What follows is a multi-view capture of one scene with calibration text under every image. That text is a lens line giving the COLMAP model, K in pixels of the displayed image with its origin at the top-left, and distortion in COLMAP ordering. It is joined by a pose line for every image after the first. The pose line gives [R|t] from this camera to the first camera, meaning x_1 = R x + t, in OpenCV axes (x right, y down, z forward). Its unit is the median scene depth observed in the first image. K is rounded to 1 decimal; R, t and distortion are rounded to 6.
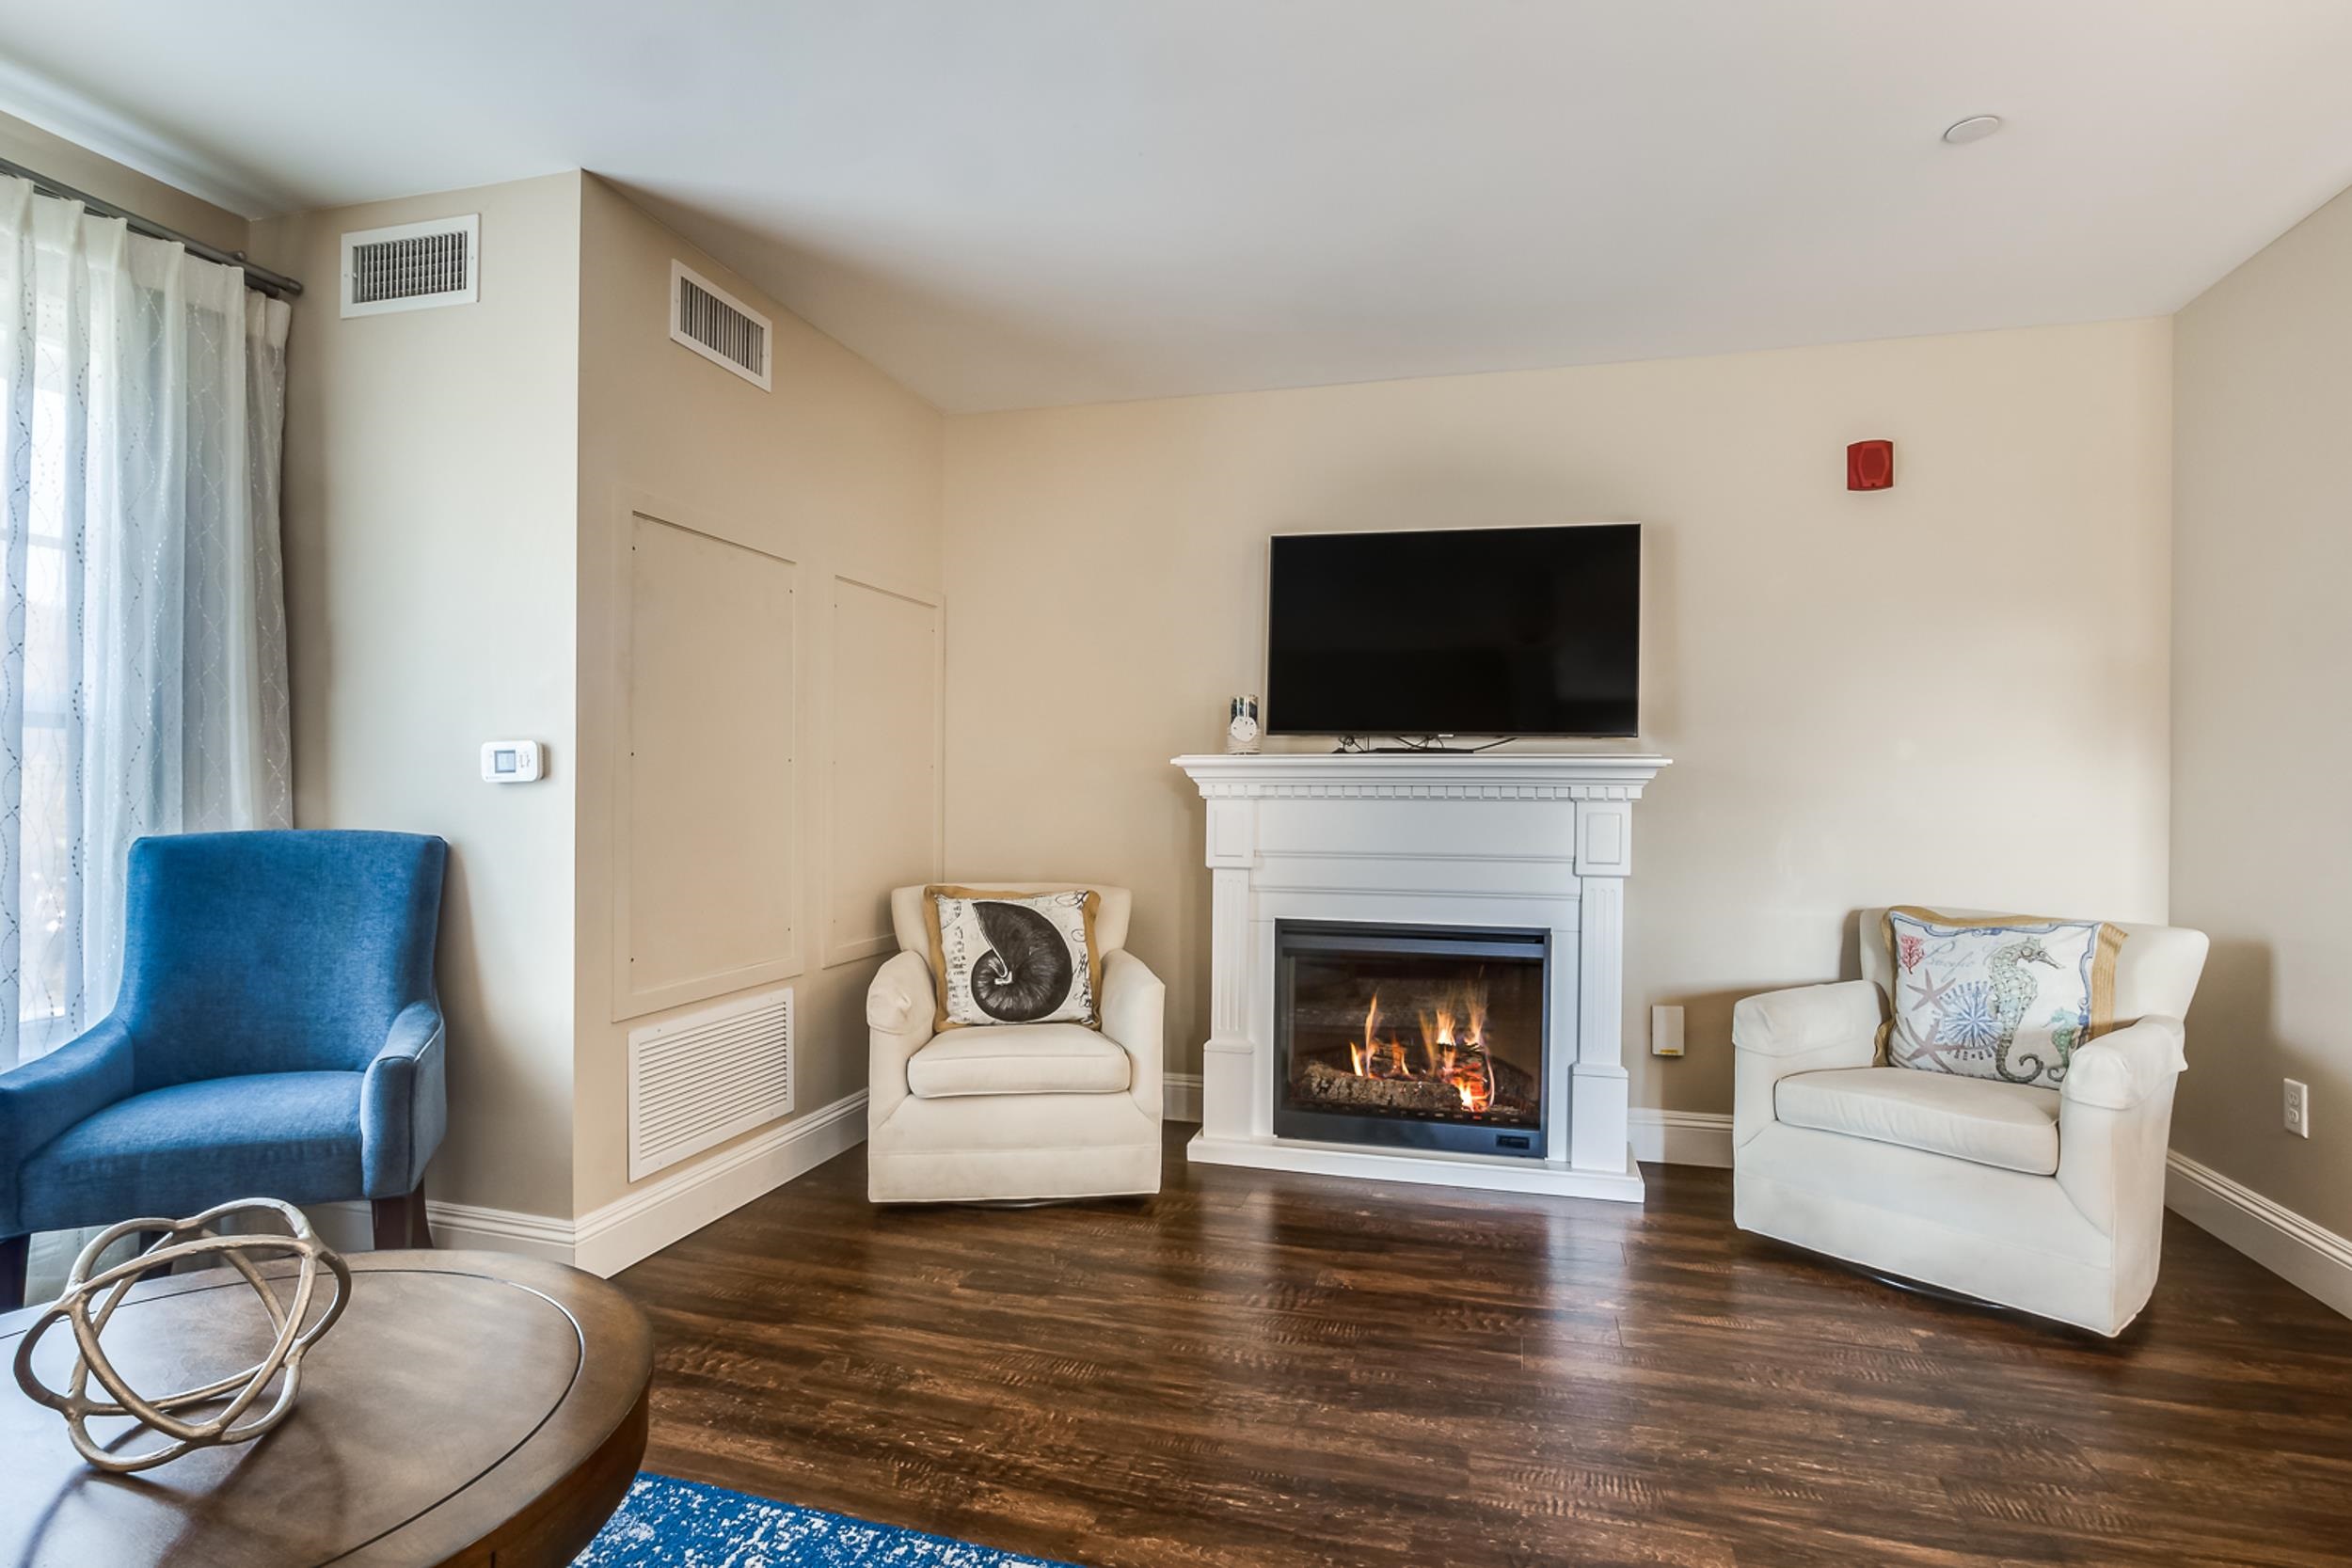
lens RADIAL K [[1213.0, 0, 1176.0], [0, 1213.0, 784.0], [0, 0, 1]] dist [-0.005957, 0.000401]
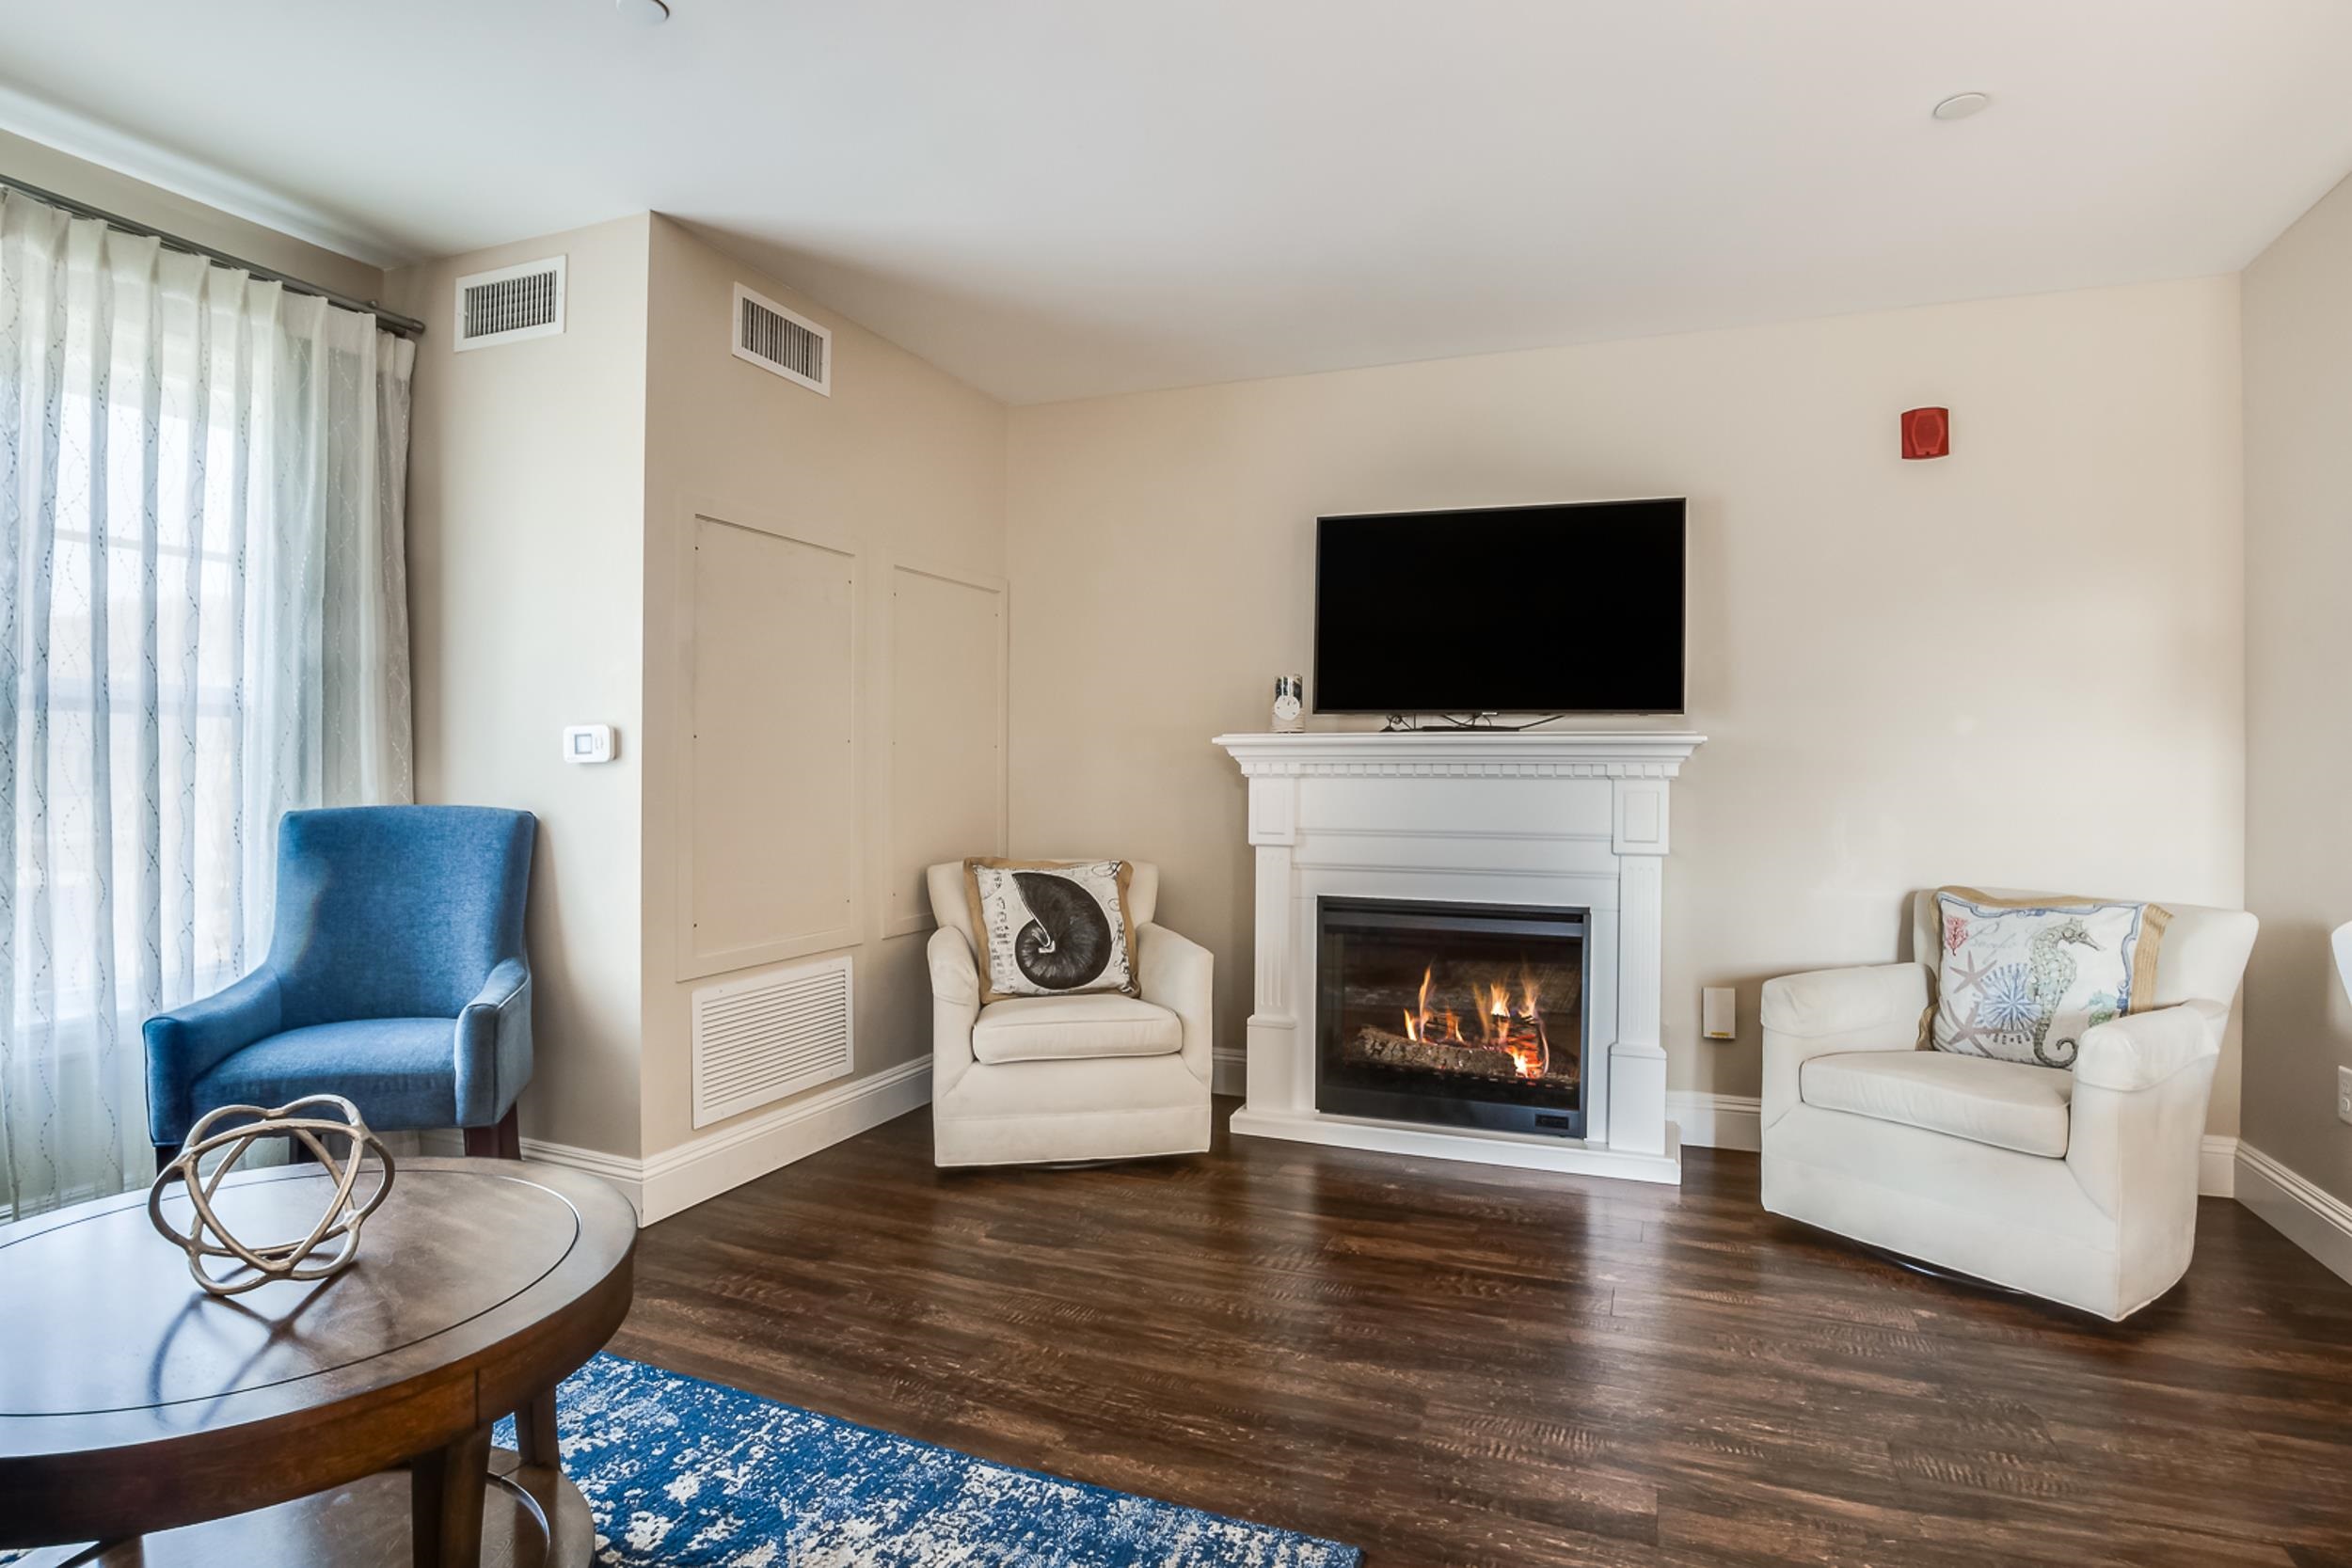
lens RADIAL K [[1264.5, 0, 1178.0], [0, 1264.5, 754.1], [0, 0, 1]] dist [-0.035940, 0.001924]
pose [[0.993441, -0.003532, -0.114293, 0.122798], [0.002689, 0.999968, -0.007531, 0.000735], [0.114316, 0.007174, 0.993419, -0.082412]]
